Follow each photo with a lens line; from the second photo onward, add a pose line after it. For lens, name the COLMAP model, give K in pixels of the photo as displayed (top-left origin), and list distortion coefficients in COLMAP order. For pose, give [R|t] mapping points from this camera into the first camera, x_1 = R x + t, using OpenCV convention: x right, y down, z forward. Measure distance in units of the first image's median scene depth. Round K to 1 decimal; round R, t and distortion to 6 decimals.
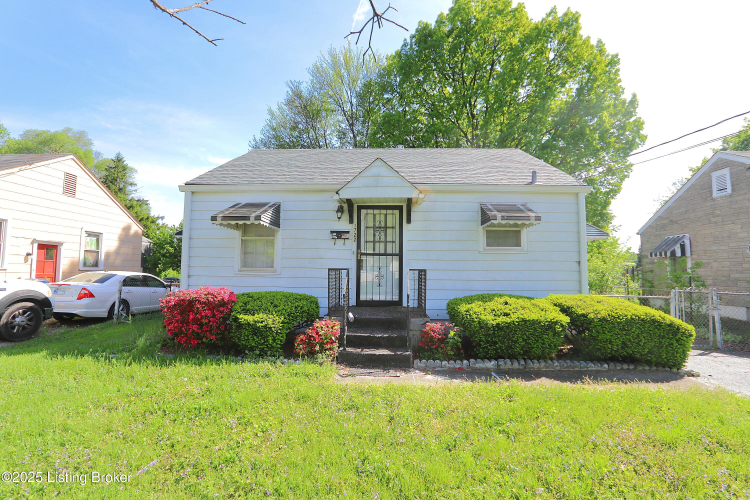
lens RADIAL K [[349.6, 0, 374.5], [0, 349.6, 246.7], [0, 0, 1]] dist [-0.077074, 0.034167]
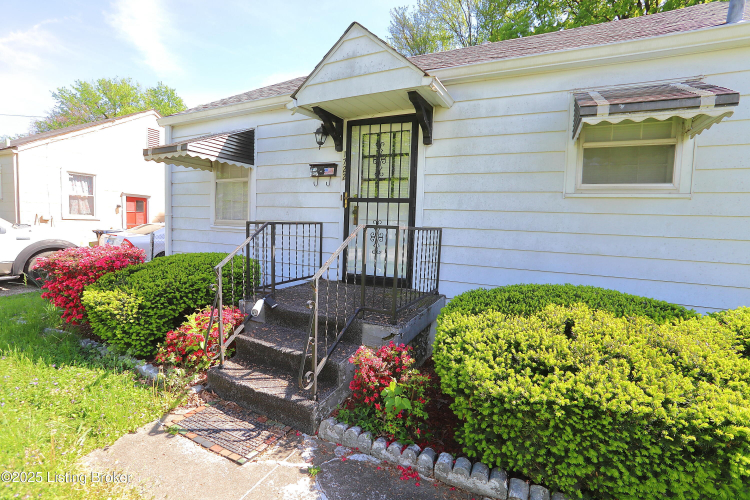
lens RADIAL K [[342.0, 0, 374.4], [0, 342.0, 246.0], [0, 0, 1]] dist [-0.073760, 0.031367]
pose [[0.913492, 0.047562, -0.404068, 0.249675], [0.004621, 0.991867, 0.127198, 0.025596], [0.406831, -0.118061, 0.905842, 0.456590]]
